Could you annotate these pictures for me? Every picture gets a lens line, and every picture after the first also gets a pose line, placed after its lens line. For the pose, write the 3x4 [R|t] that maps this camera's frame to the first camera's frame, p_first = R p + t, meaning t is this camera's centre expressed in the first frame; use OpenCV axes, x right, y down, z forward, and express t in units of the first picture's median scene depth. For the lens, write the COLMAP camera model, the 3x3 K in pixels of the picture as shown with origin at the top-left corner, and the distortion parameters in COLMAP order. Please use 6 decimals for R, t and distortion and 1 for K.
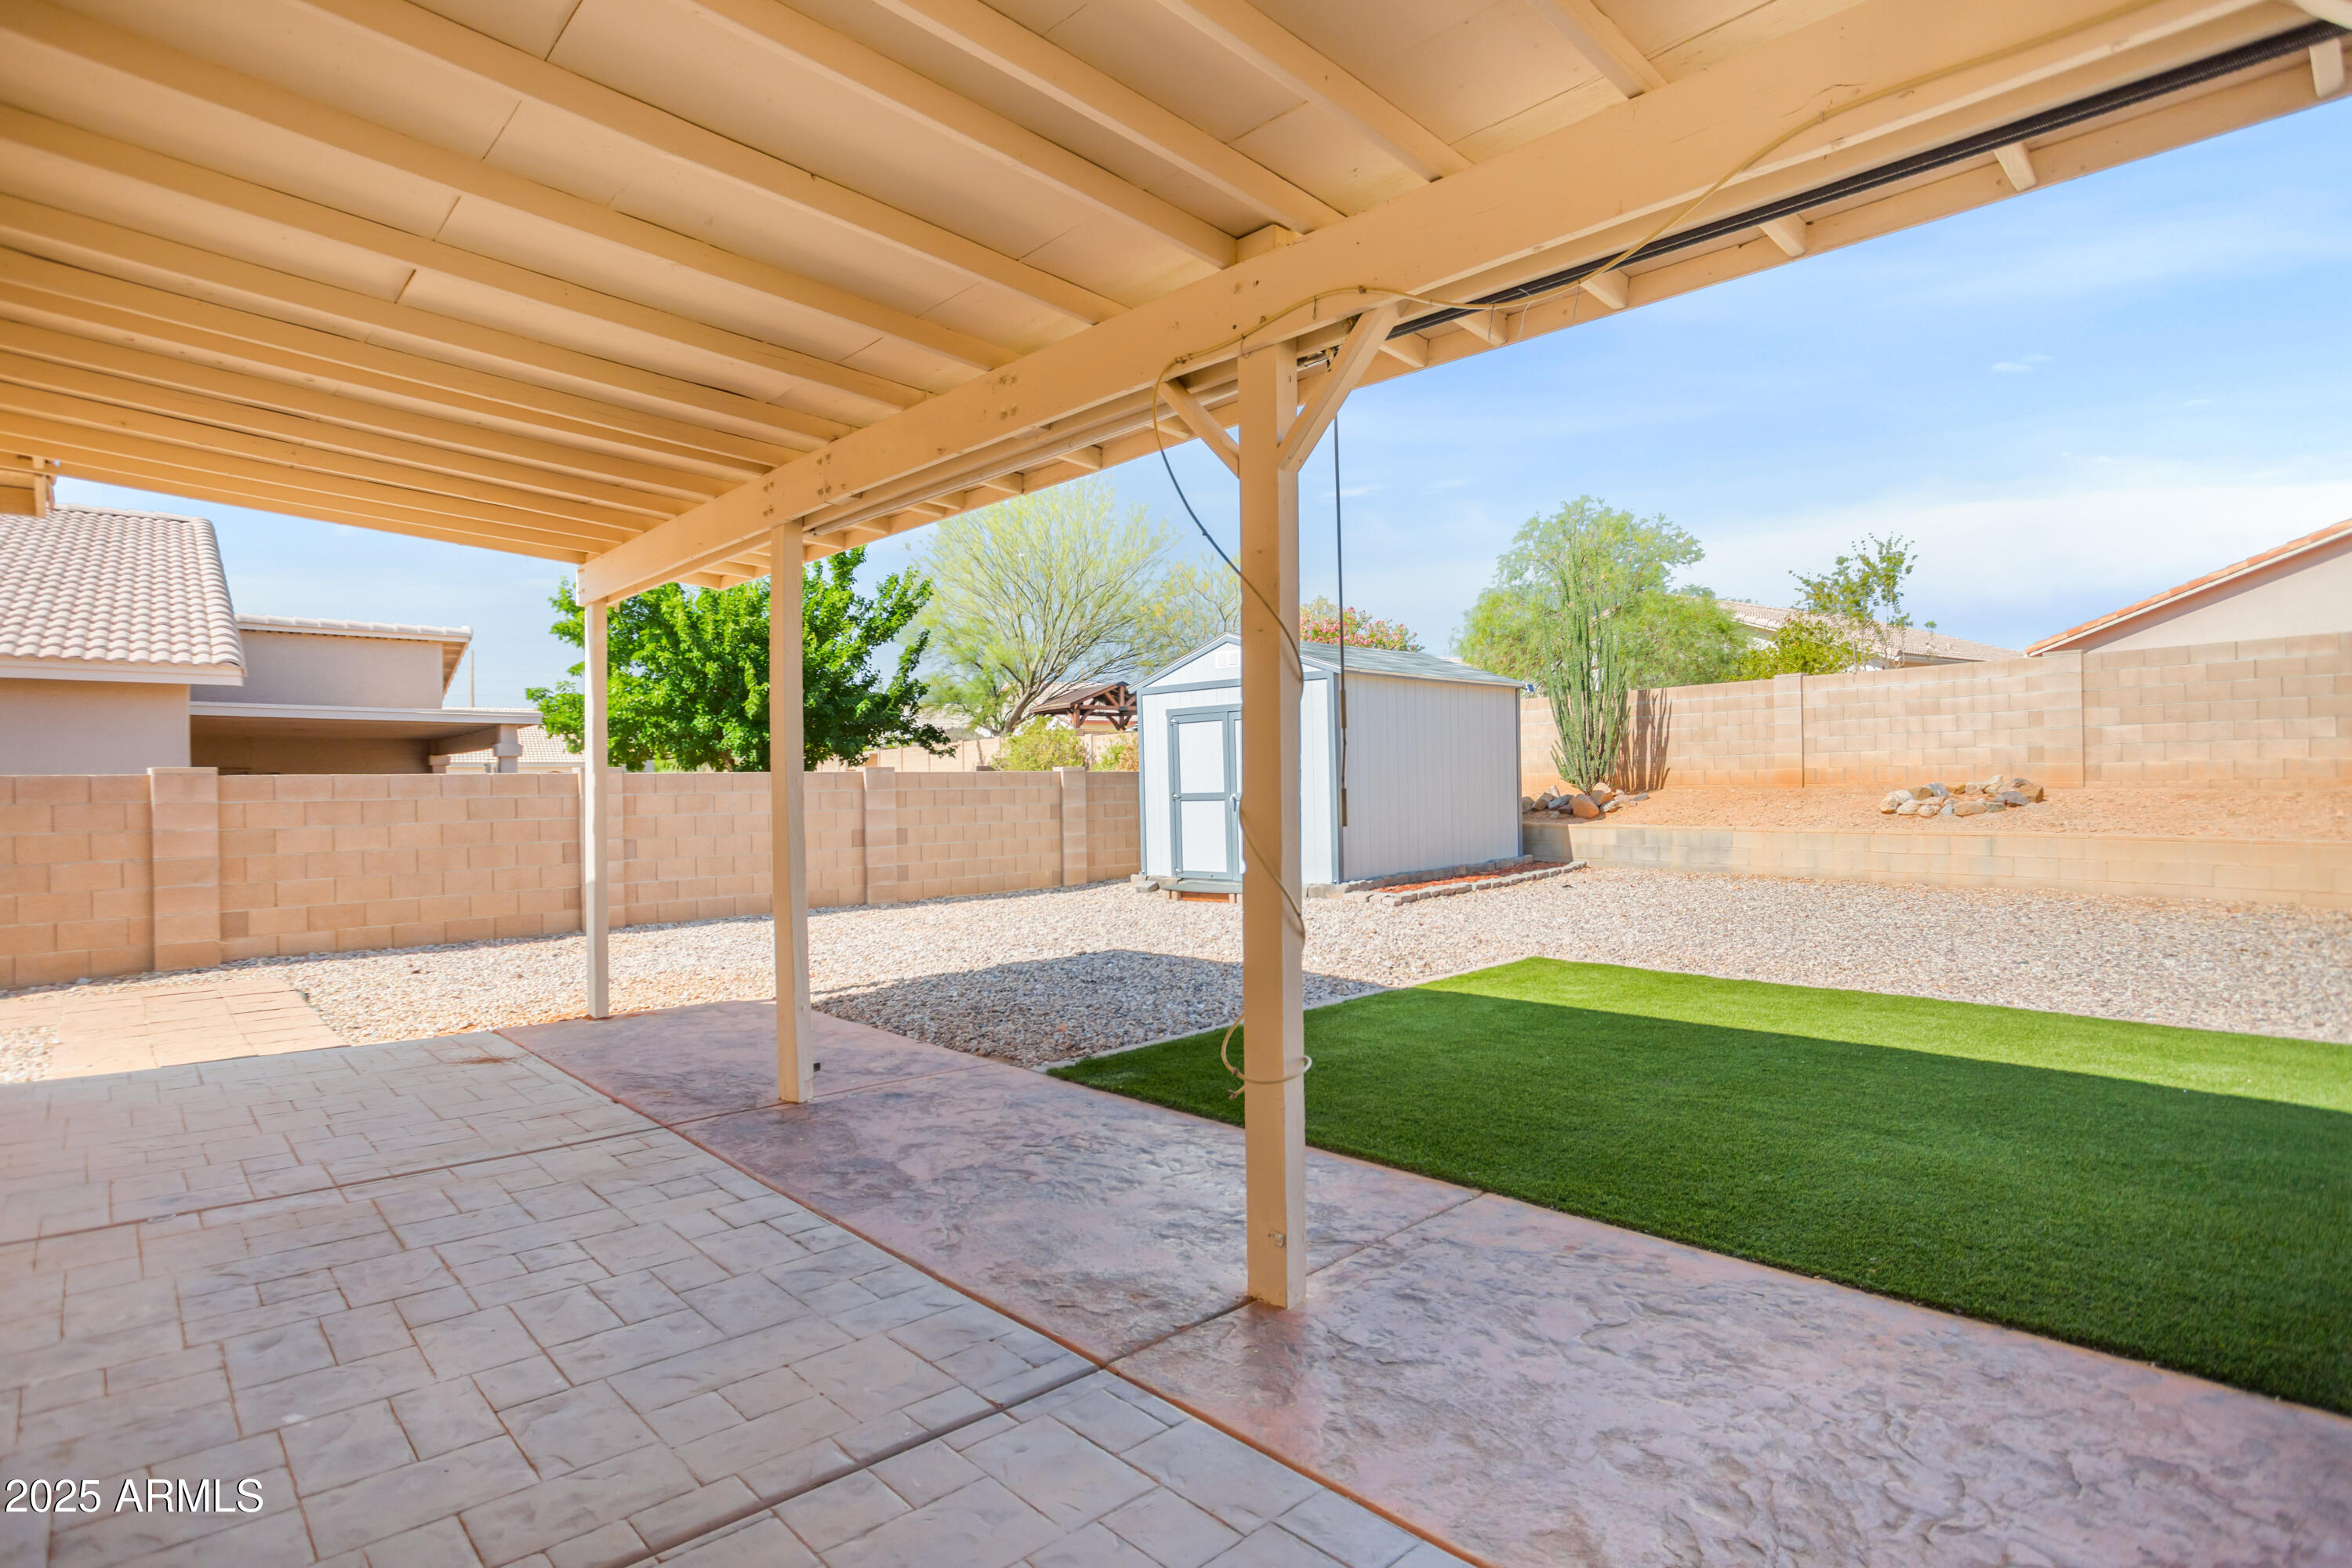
lens RADIAL K [[1155.6, 0, 1176.0], [0, 1155.6, 784.0], [0, 0, 1]] dist [-0.060738, 0.000365]
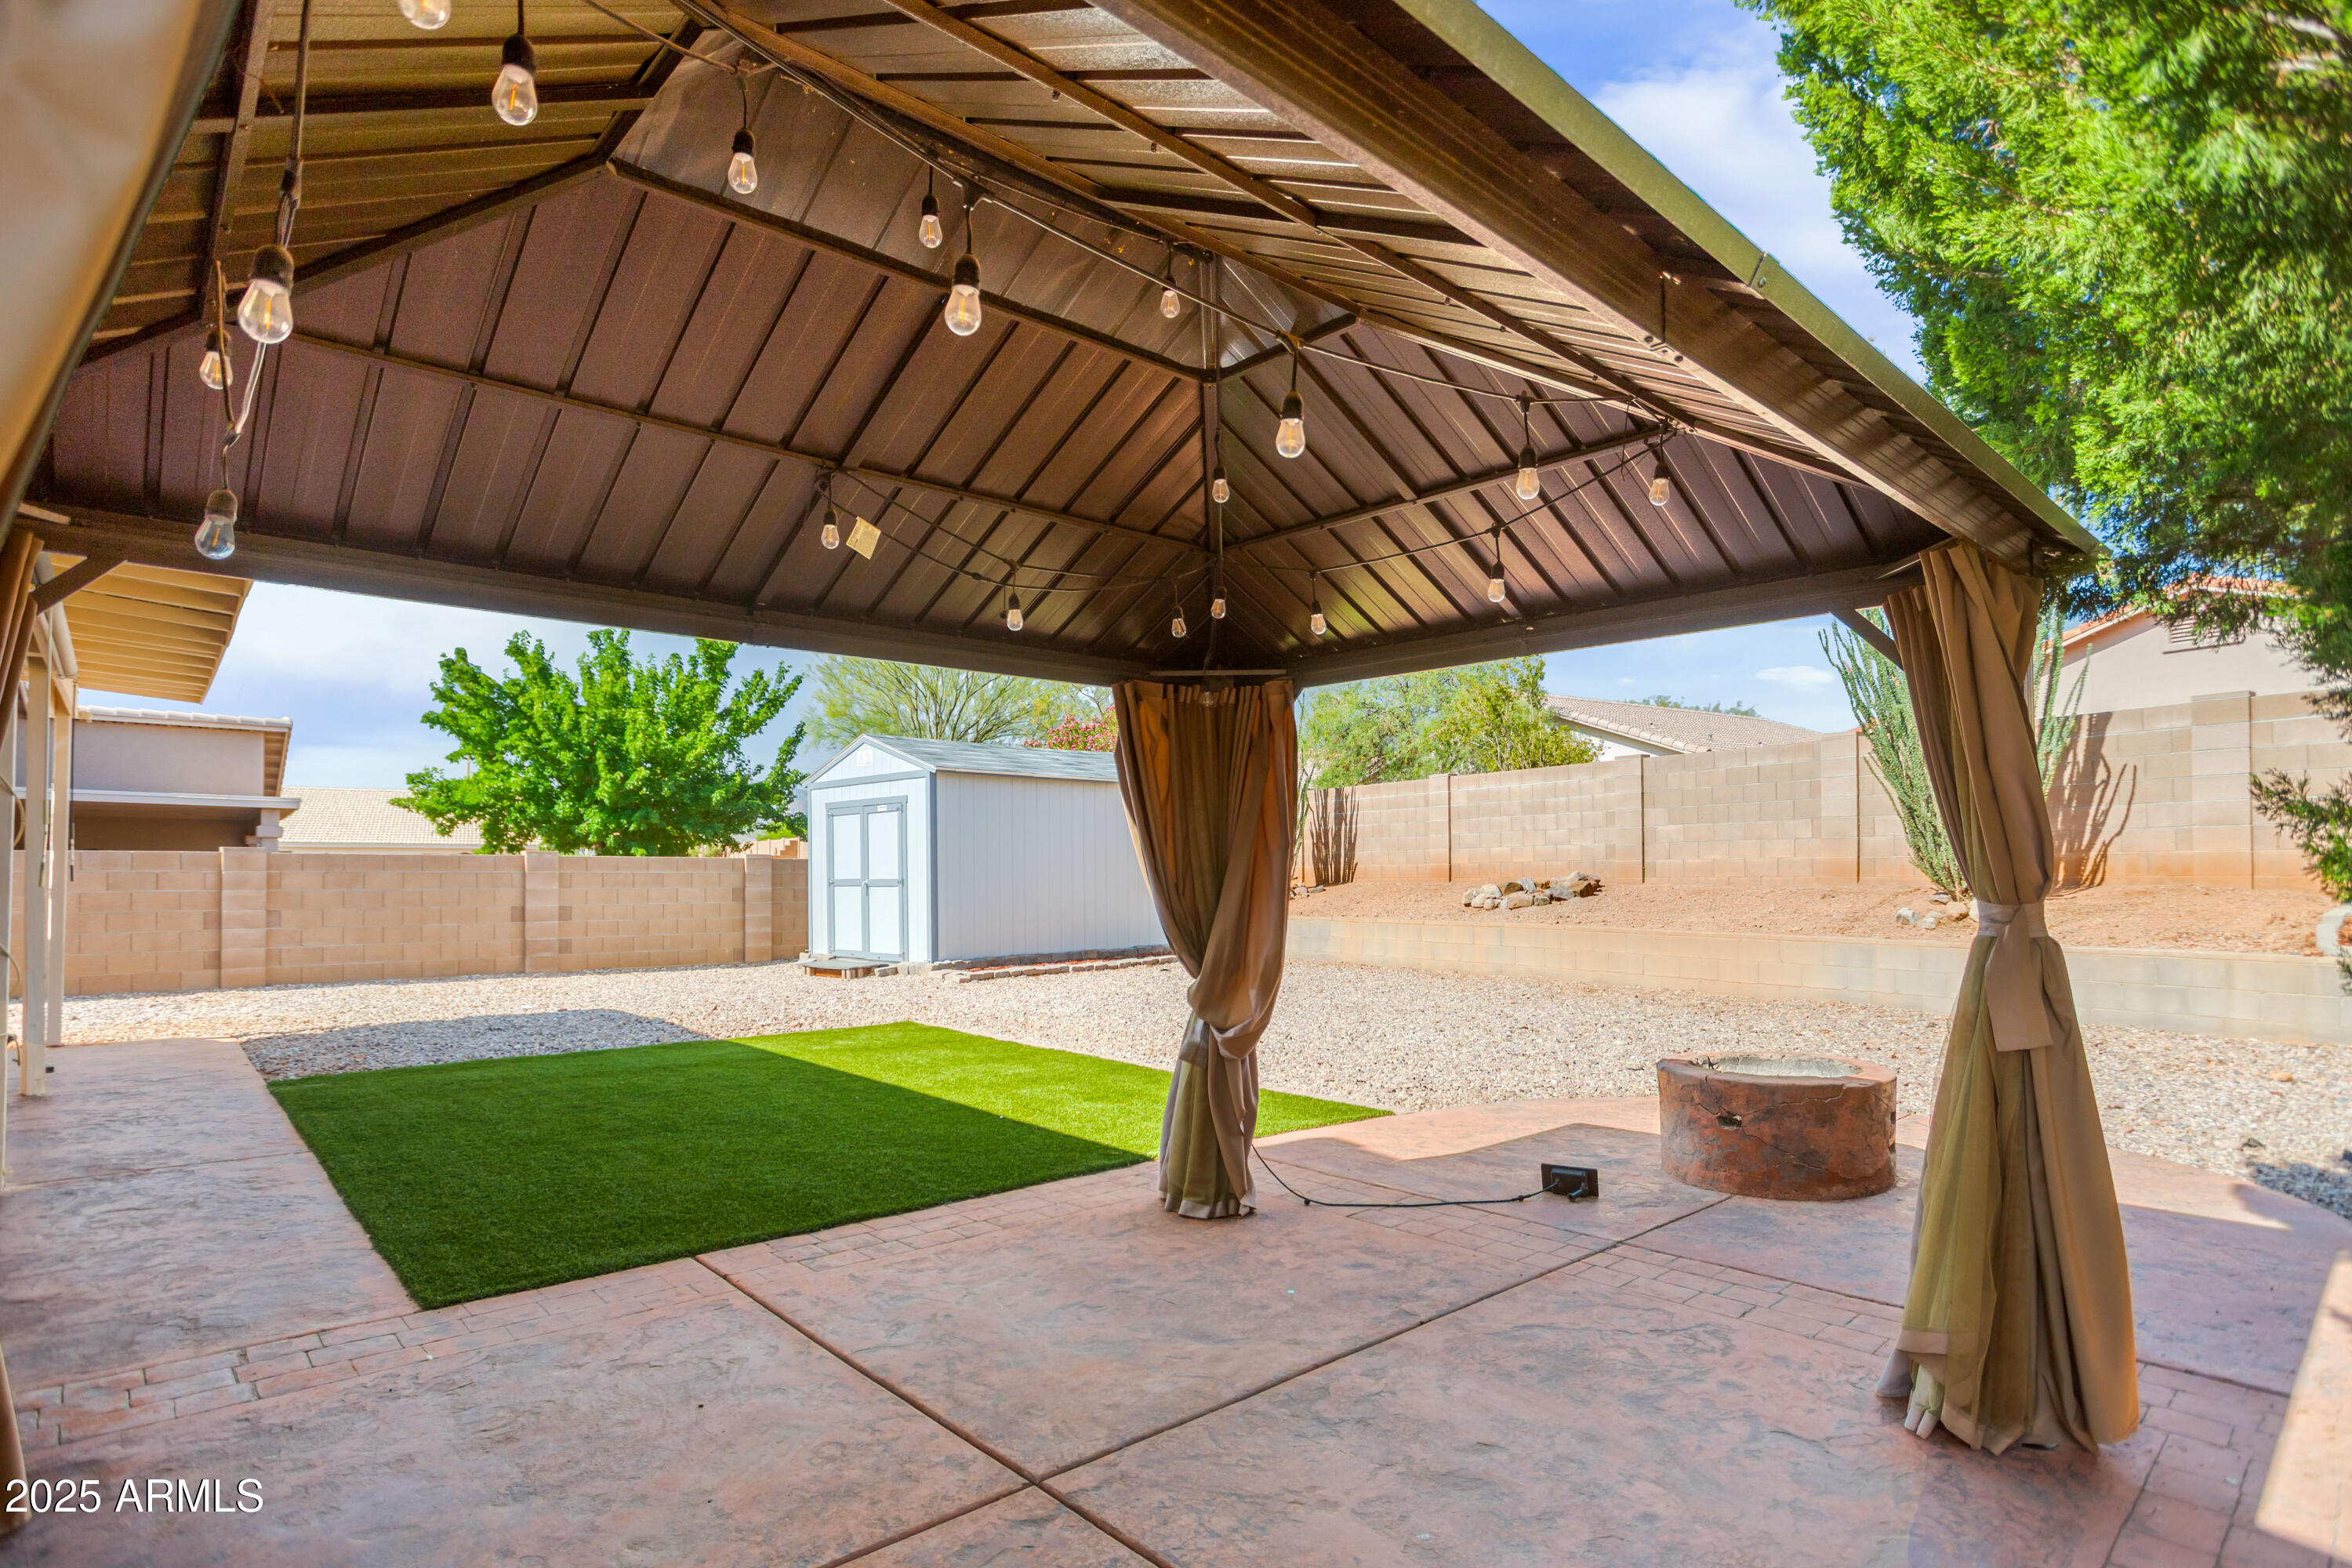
lens RADIAL K [[1206.0, 0, 1206.8], [0, 1206.0, 796.3], [0, 0, 1]] dist [-0.022720, 0.000497]
pose [[0.999180, 0.010174, -0.039184, 0.385445], [-0.012748, 0.997739, -0.065991, 0.000521], [0.038424, 0.066437, 0.997051, -0.131859]]
